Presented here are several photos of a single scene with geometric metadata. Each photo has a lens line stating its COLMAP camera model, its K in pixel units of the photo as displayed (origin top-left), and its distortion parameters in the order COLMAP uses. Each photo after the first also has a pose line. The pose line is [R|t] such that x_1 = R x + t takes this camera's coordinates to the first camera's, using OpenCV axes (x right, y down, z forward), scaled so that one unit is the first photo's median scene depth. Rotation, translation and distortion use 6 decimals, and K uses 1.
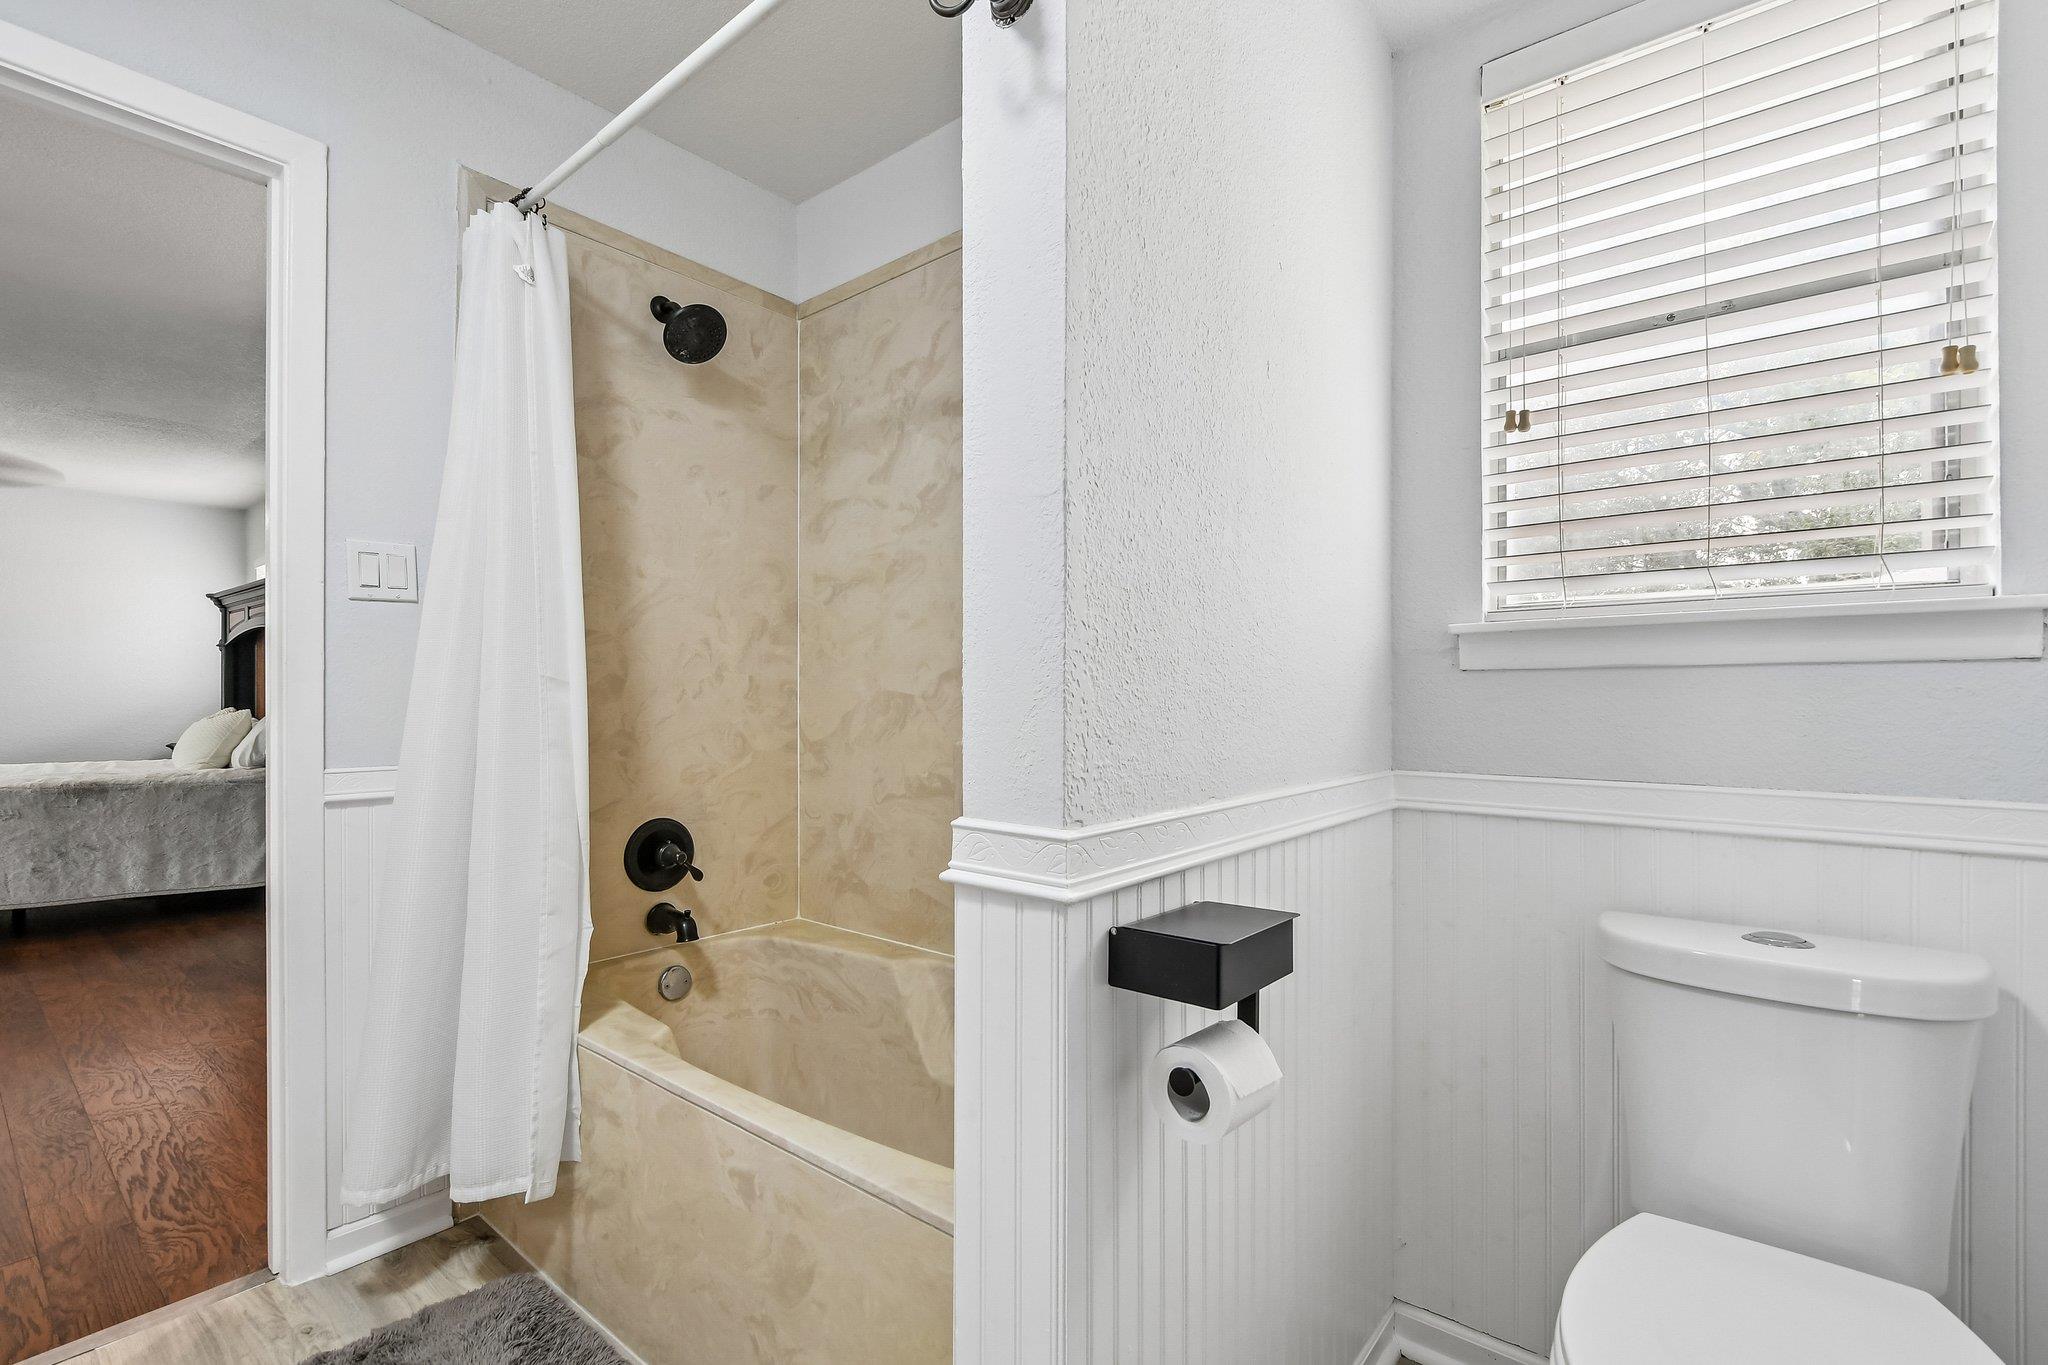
lens RADIAL K [[929.4, 0, 1029.1], [0, 929.4, 693.1], [0, 0, 1]] dist [0.000413, -0.004133]
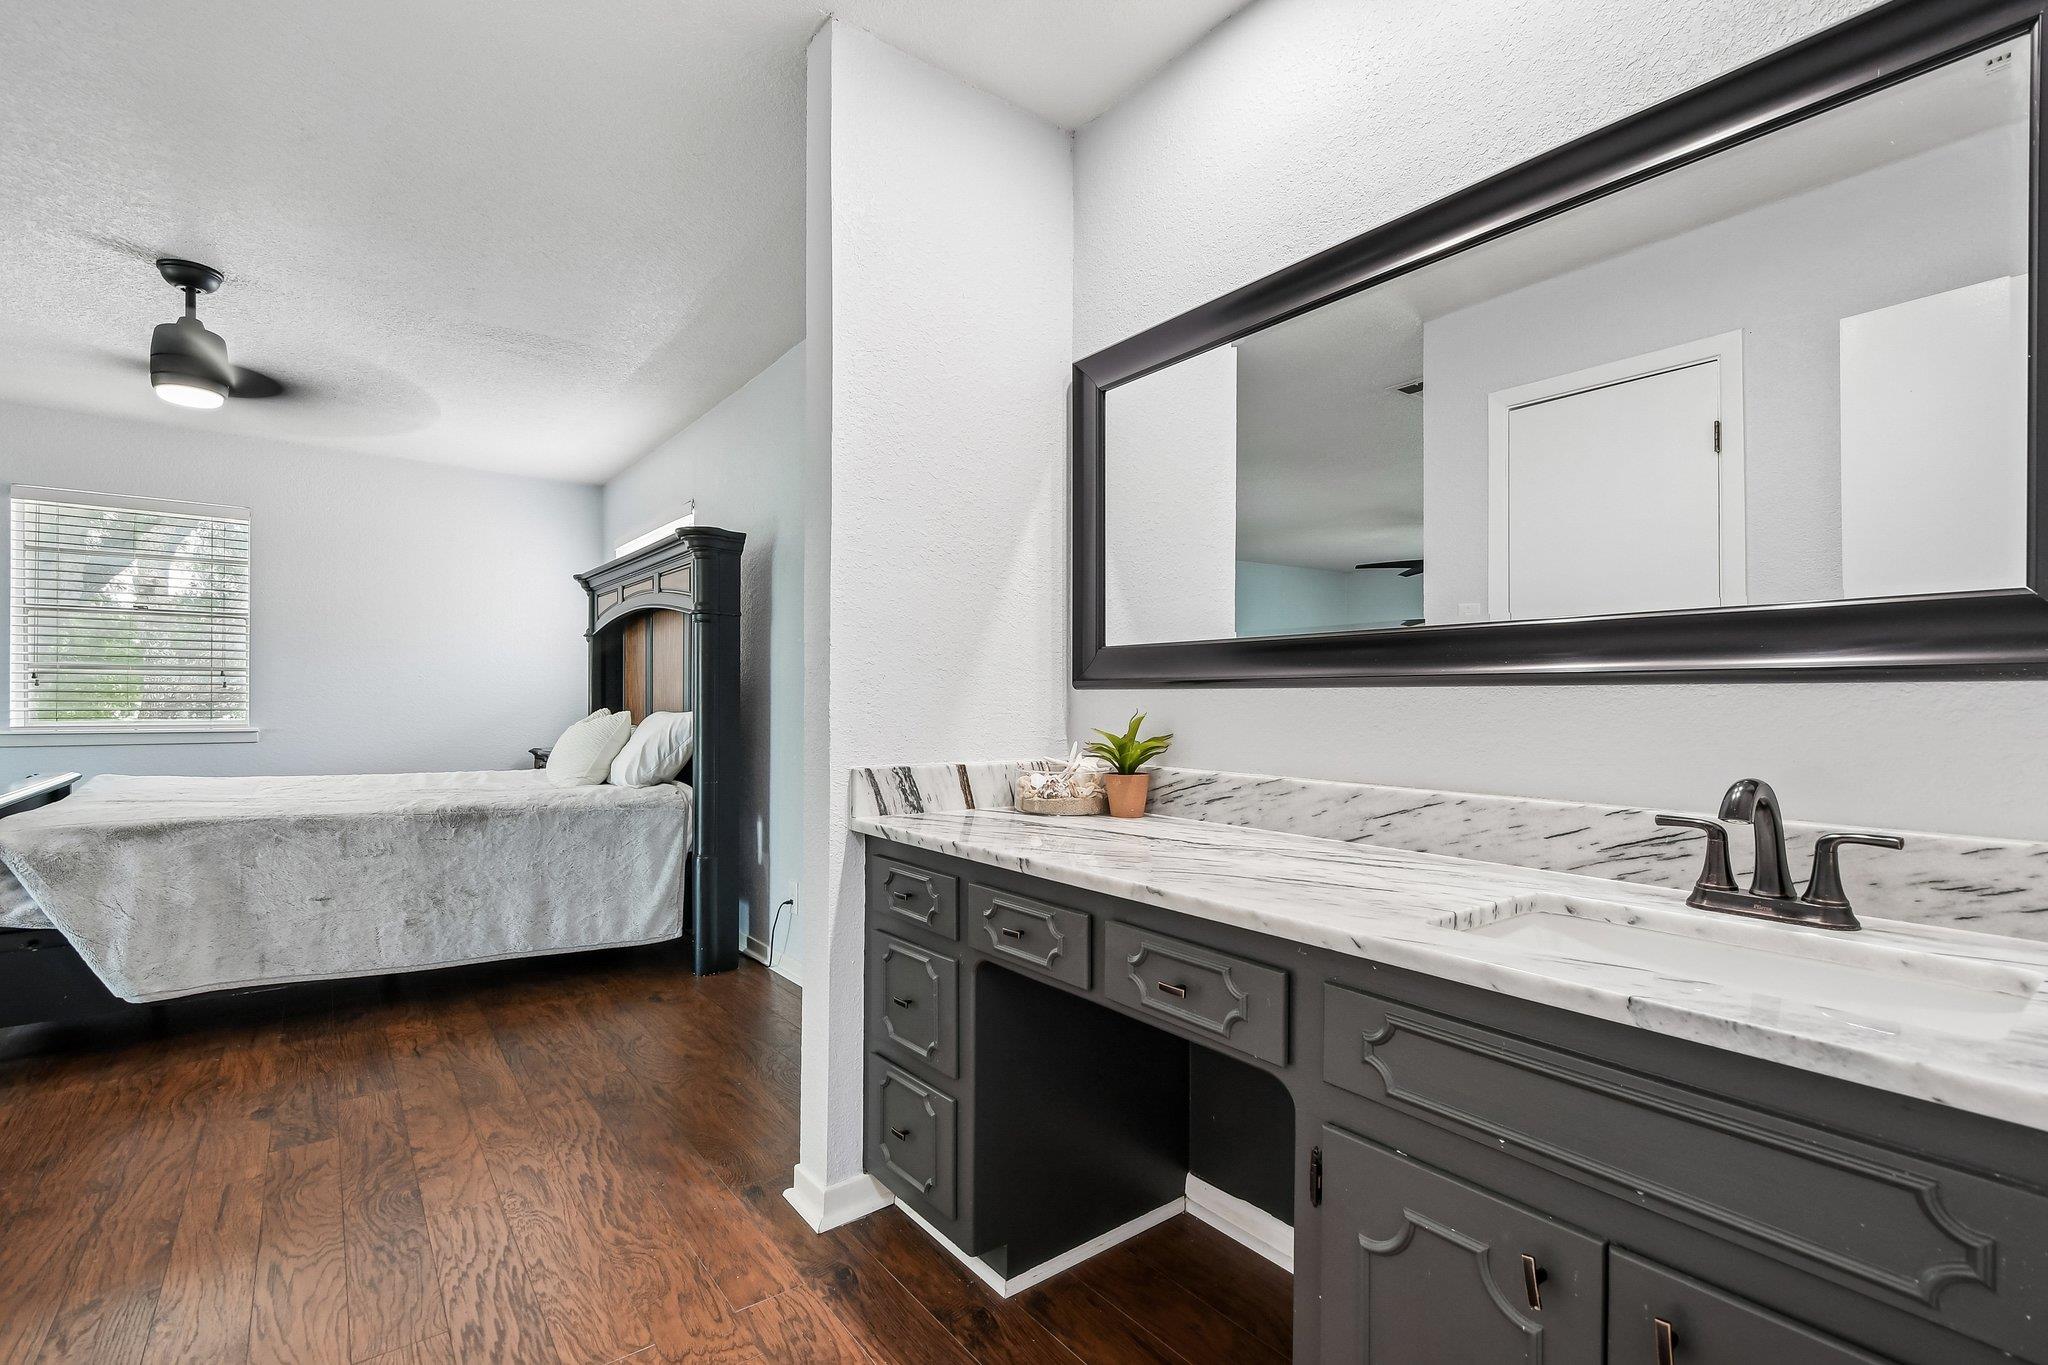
lens RADIAL K [[929.4, 0, 1021.9], [0, 929.4, 694.7], [0, 0, 1]] dist [0.000413, -0.004133]
pose [[0.972797, -0.001385, -0.231657, -0.381502], [0.001184, 0.999999, -0.001006, 0.005269], [0.231658, 0.000704, 0.972797, 0.350120]]
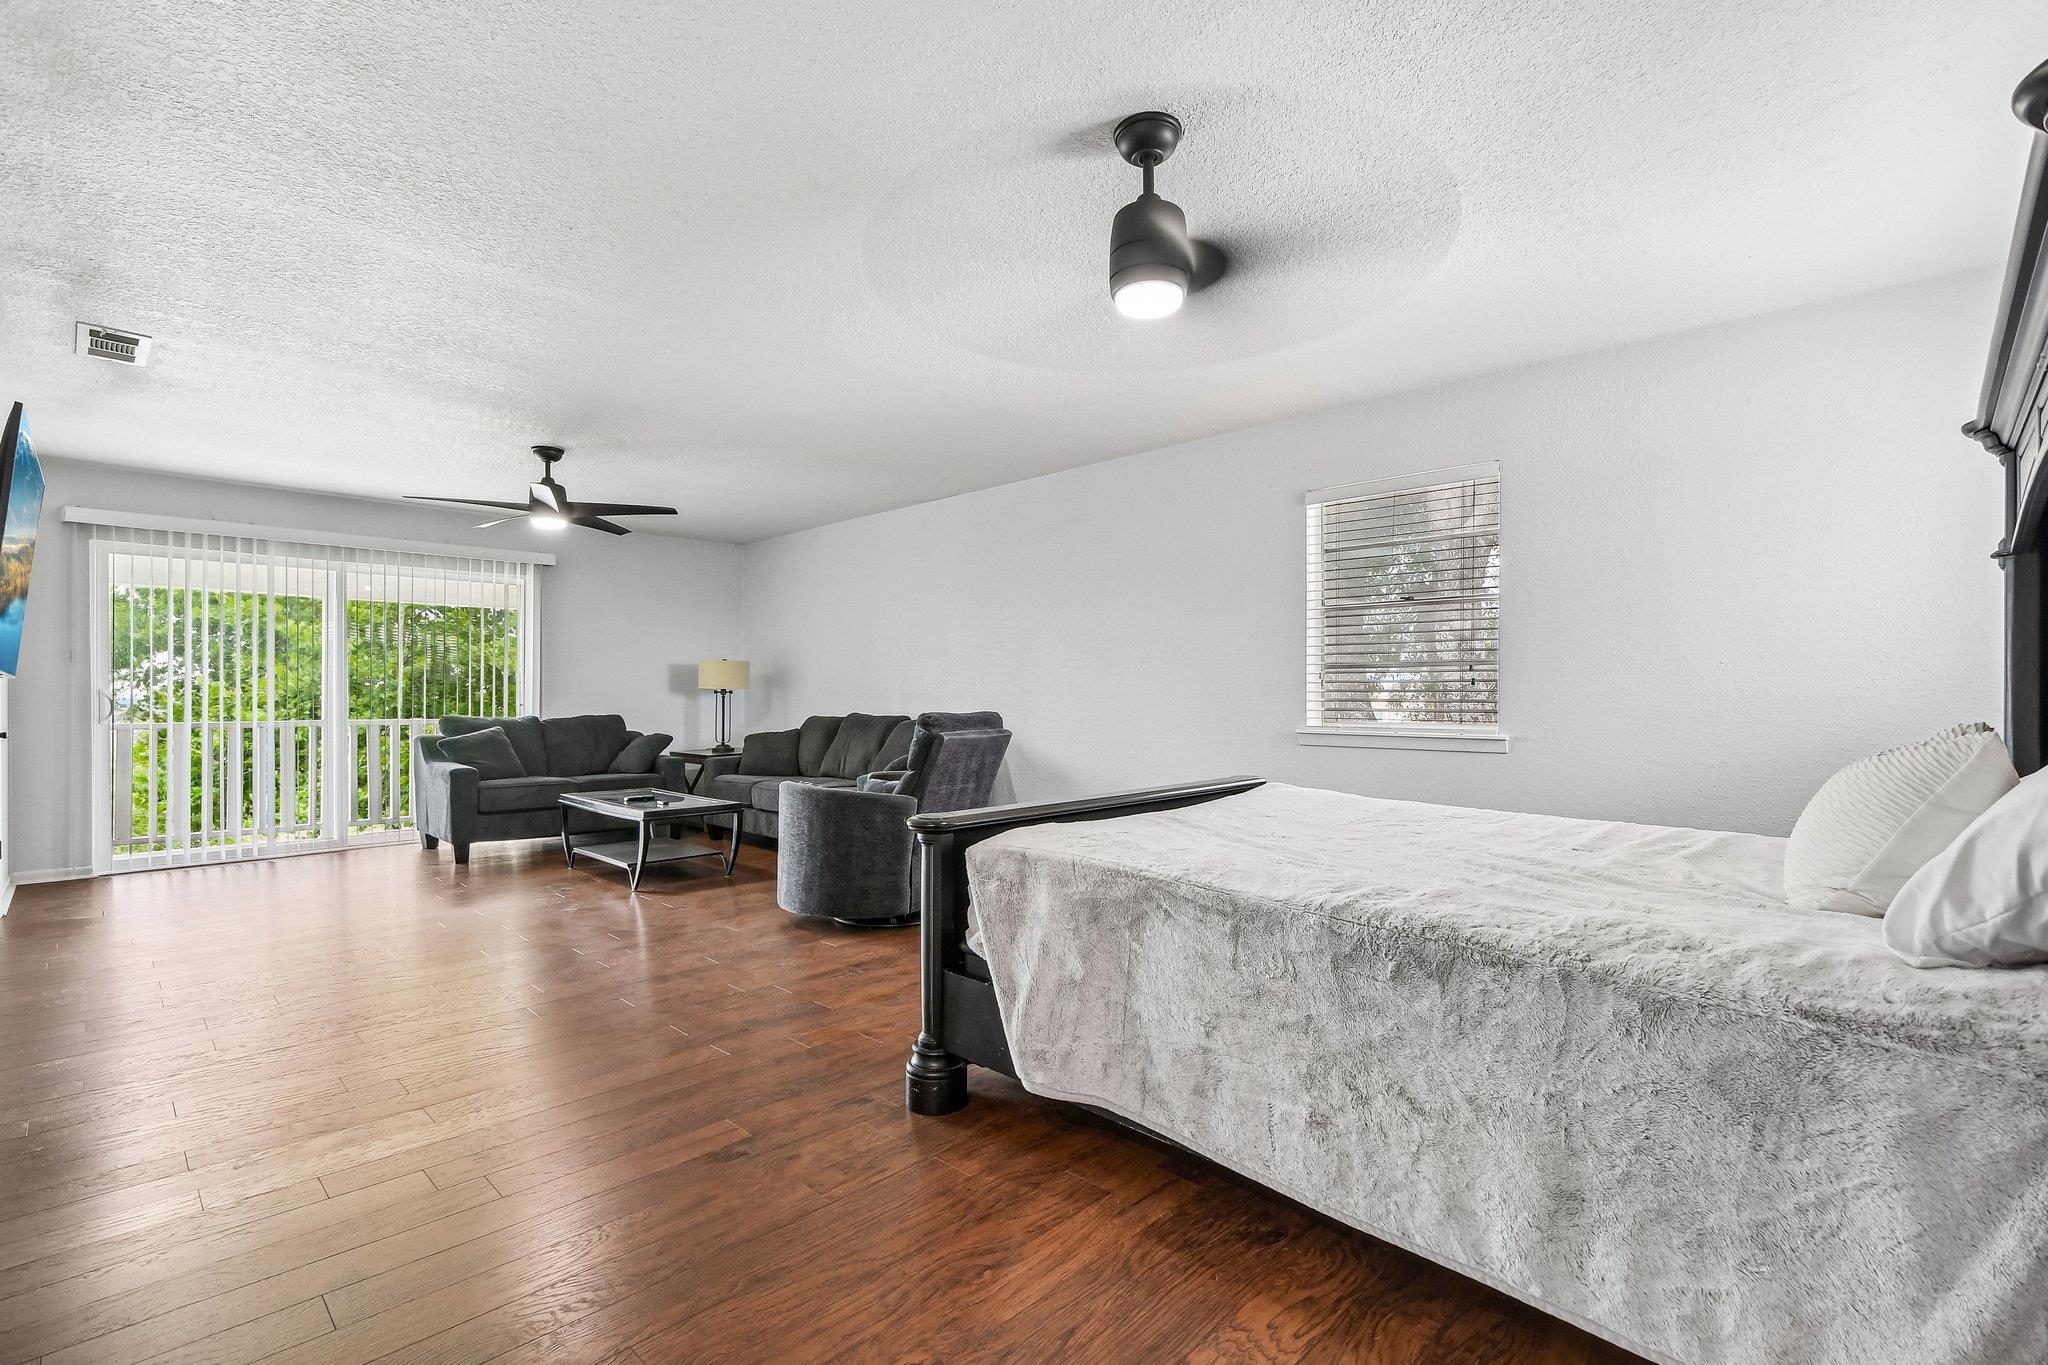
lens RADIAL K [[929.4, 0, 1024.6], [0, 929.4, 692.7], [0, 0, 1]] dist [0.000413, -0.004133]
pose [[-0.097736, -0.006808, -0.995189, -0.611974], [0.002784, 0.999971, -0.007114, 0.007349], [0.995208, -0.003465, -0.097715, 0.851801]]
